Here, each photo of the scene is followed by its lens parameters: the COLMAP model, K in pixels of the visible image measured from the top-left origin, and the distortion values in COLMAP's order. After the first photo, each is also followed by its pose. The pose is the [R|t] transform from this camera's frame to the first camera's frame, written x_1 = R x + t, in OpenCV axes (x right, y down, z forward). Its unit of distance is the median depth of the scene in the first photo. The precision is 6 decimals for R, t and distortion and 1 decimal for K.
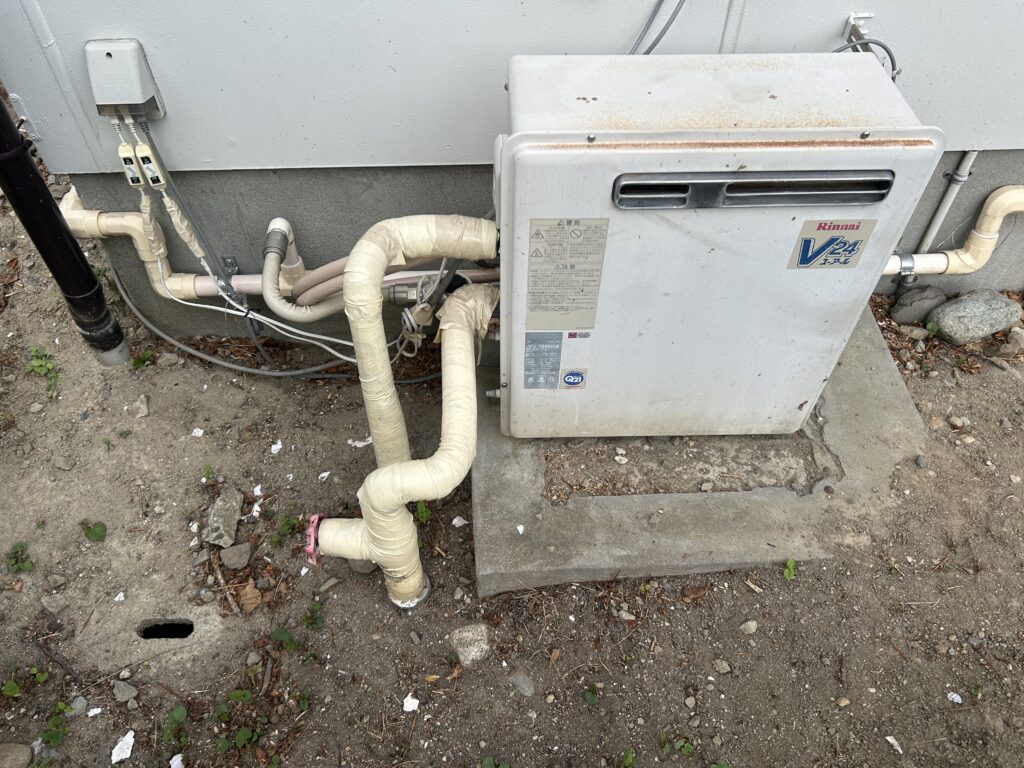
lens RADIAL K [[774.3, 0, 508.6], [0, 774.3, 384.4], [0, 0, 1]] dist [-0.003083, -0.018029]
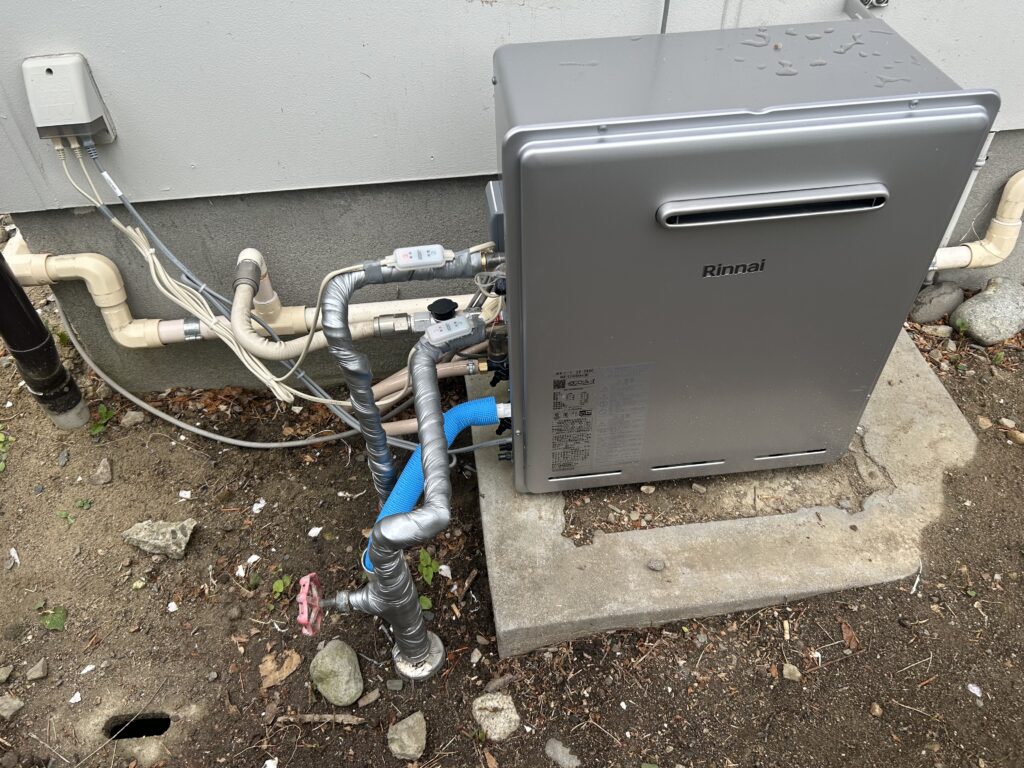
lens RADIAL K [[774.3, 0, 516.3], [0, 774.3, 383.6], [0, 0, 1]] dist [-0.003083, -0.018029]
pose [[0.996999, -0.068711, 0.035672, -0.028721], [0.071275, 0.994523, -0.076451, 0.032839], [-0.030224, 0.078764, 0.996435, 0.101386]]
